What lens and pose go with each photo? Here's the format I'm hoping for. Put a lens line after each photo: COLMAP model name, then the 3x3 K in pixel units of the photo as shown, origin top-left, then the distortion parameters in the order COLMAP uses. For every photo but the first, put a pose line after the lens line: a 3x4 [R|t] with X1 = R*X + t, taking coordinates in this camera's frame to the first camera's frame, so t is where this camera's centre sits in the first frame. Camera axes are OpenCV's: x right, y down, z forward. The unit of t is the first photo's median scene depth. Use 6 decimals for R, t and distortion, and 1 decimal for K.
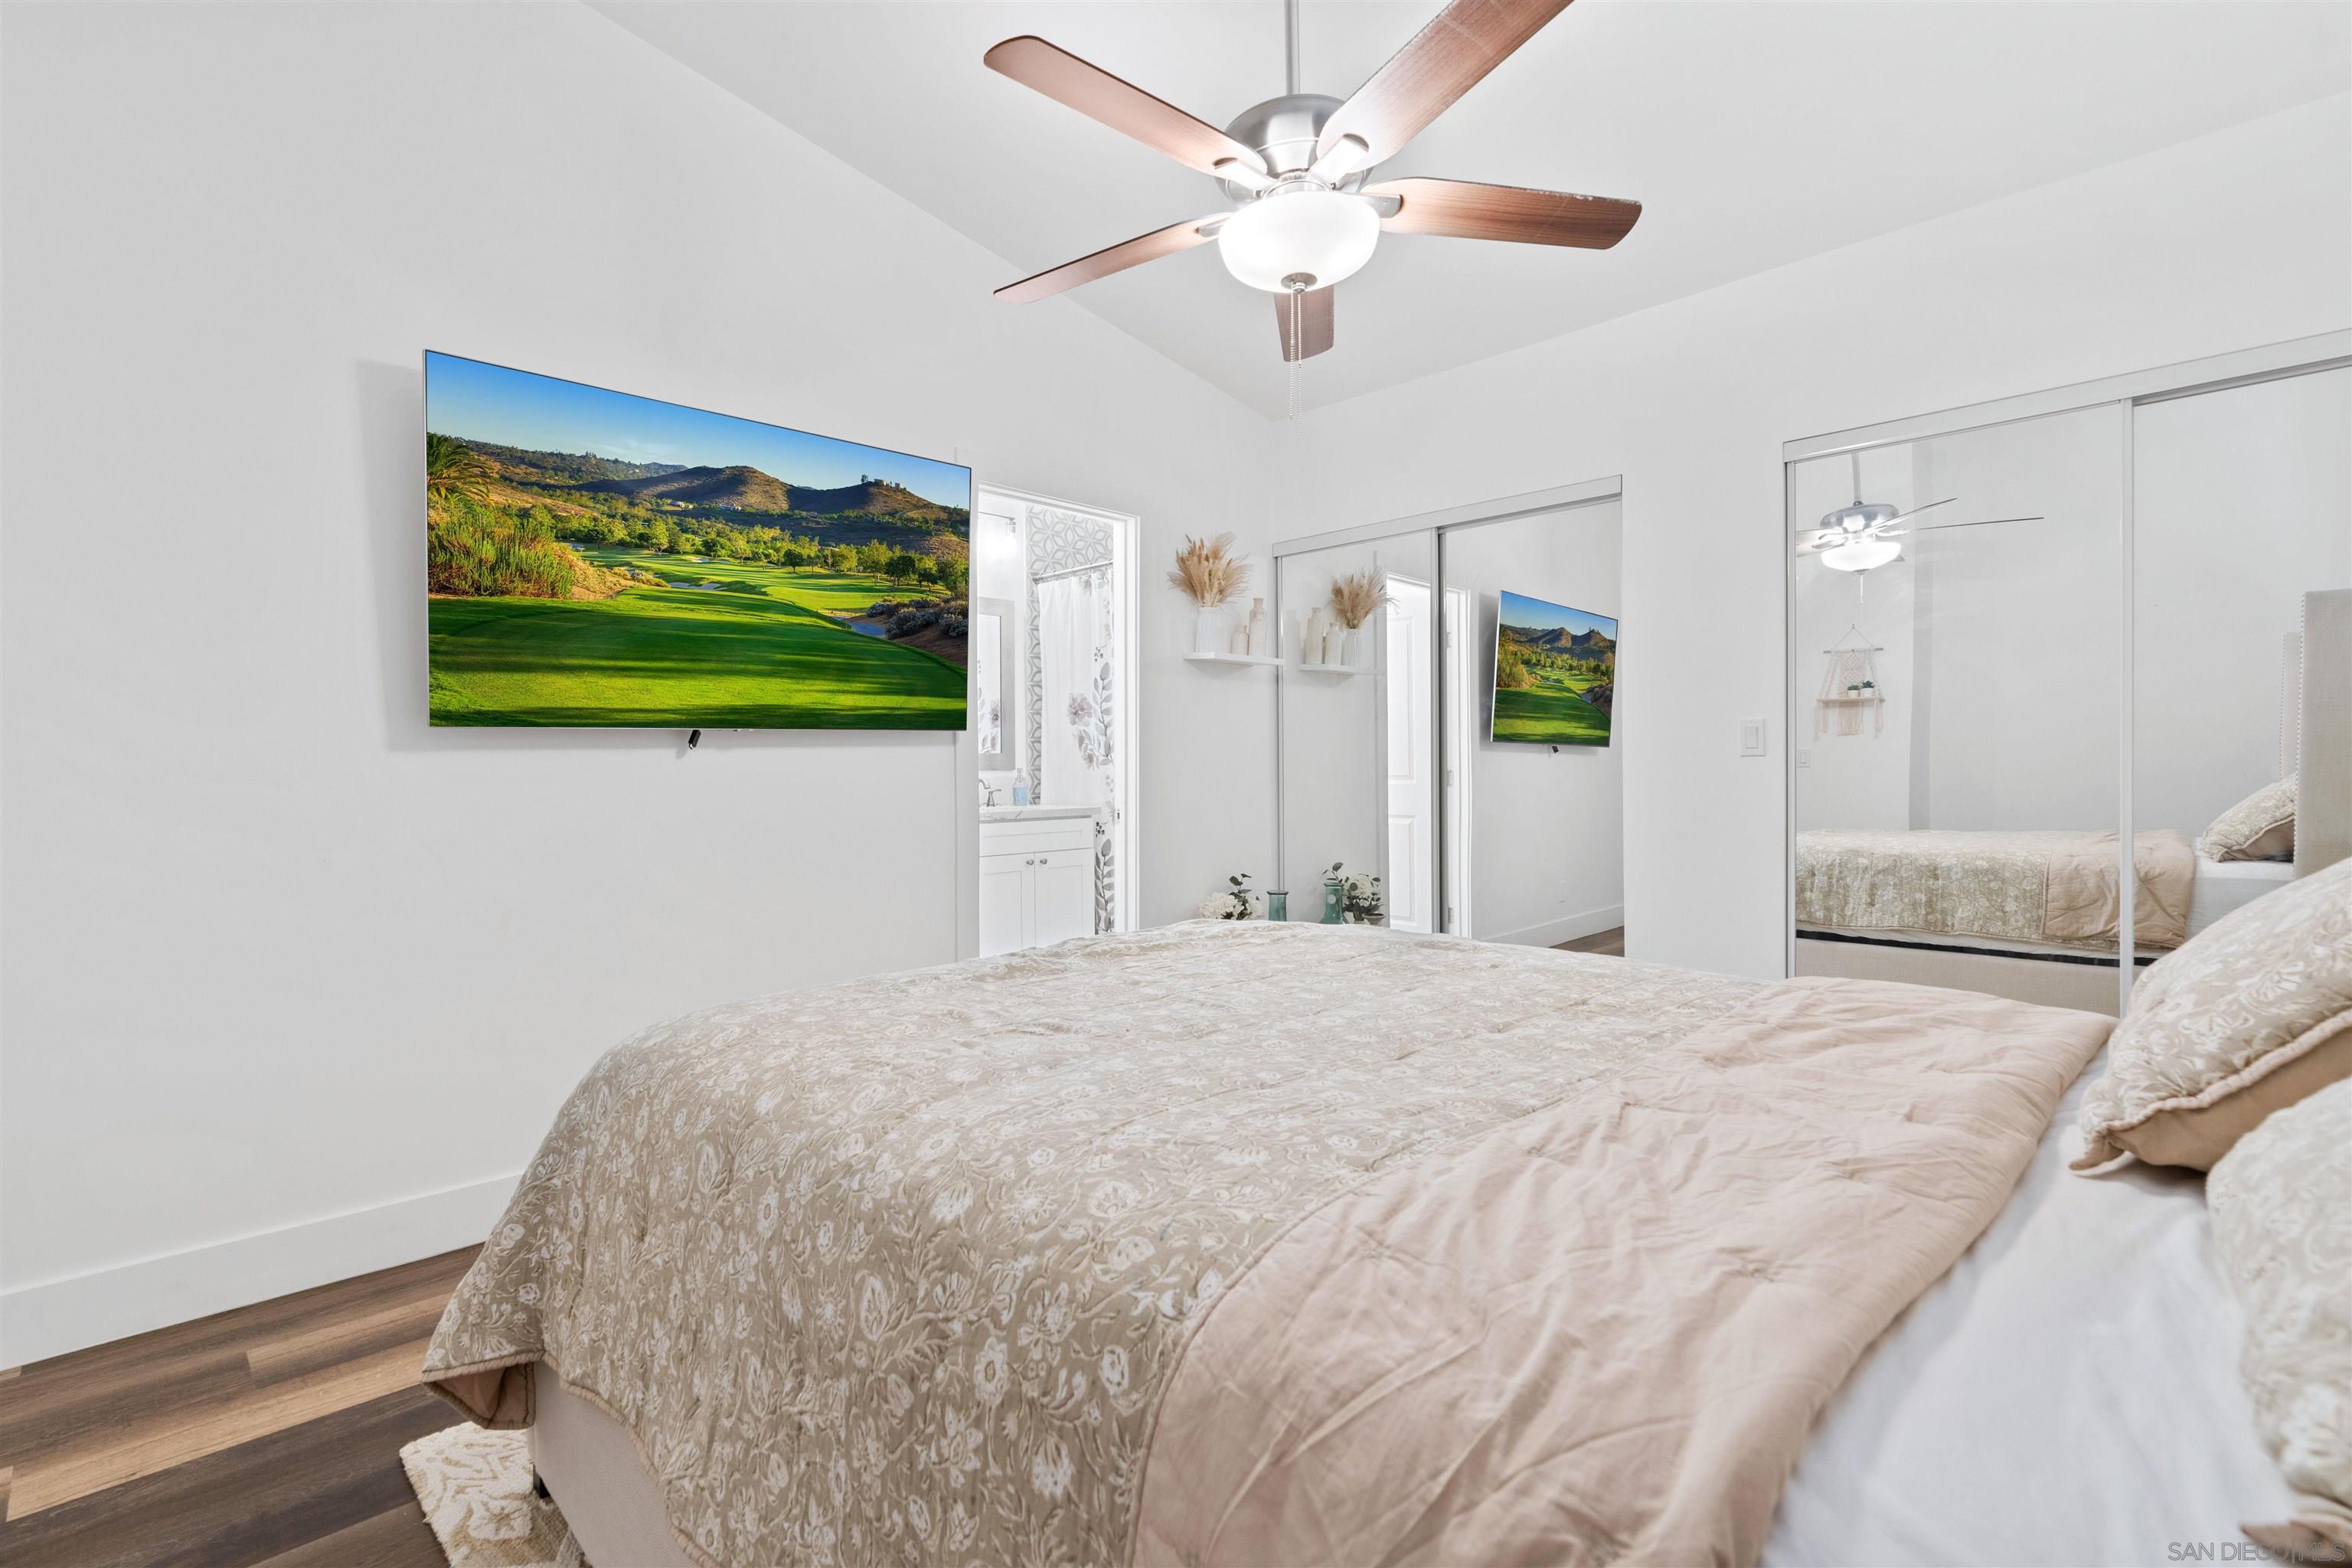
lens RADIAL K [[1070.5, 0, 1180.9], [0, 1070.5, 768.4], [0, 0, 1]] dist [-0.019159, -0.000201]
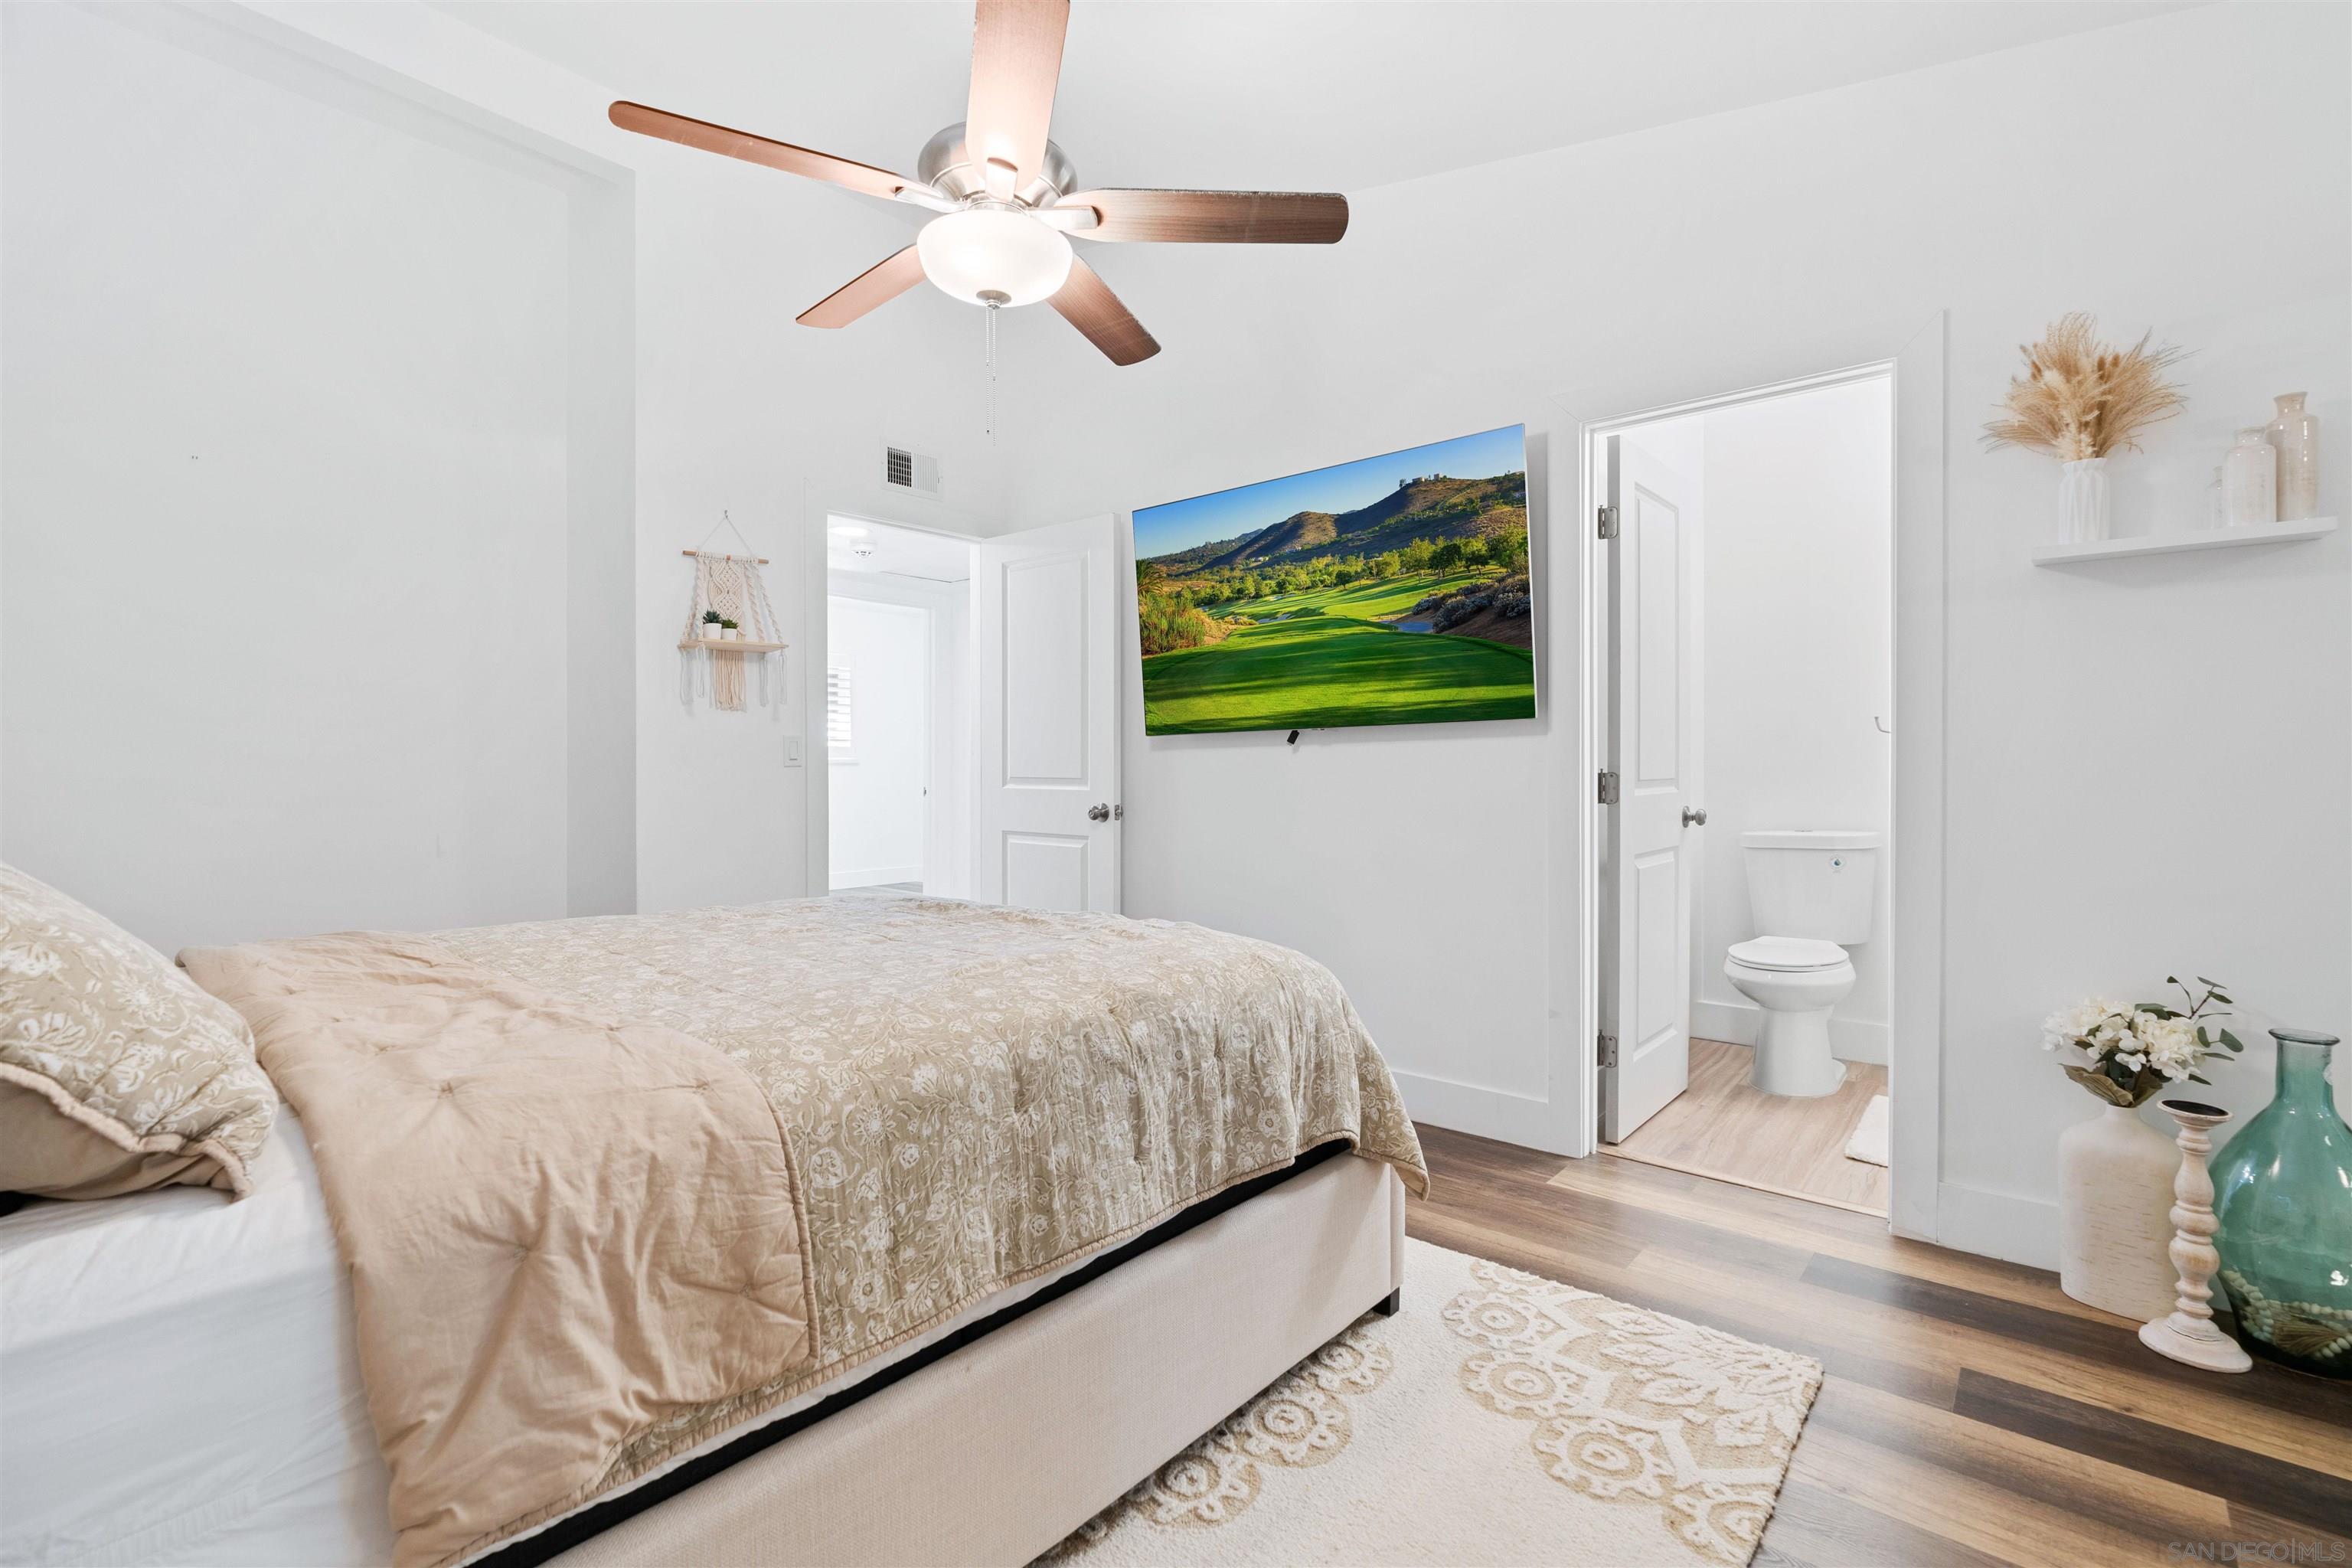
lens RADIAL K [[1070.5, 0, 1181.5], [0, 1070.5, 790.3], [0, 0, 1]] dist [-0.019159, -0.000201]
pose [[0.056189, 0.031194, -0.997933, 0.808302], [-0.000732, 0.999513, 0.031202, -0.005099], [0.998420, -0.001022, 0.056185, 0.794519]]
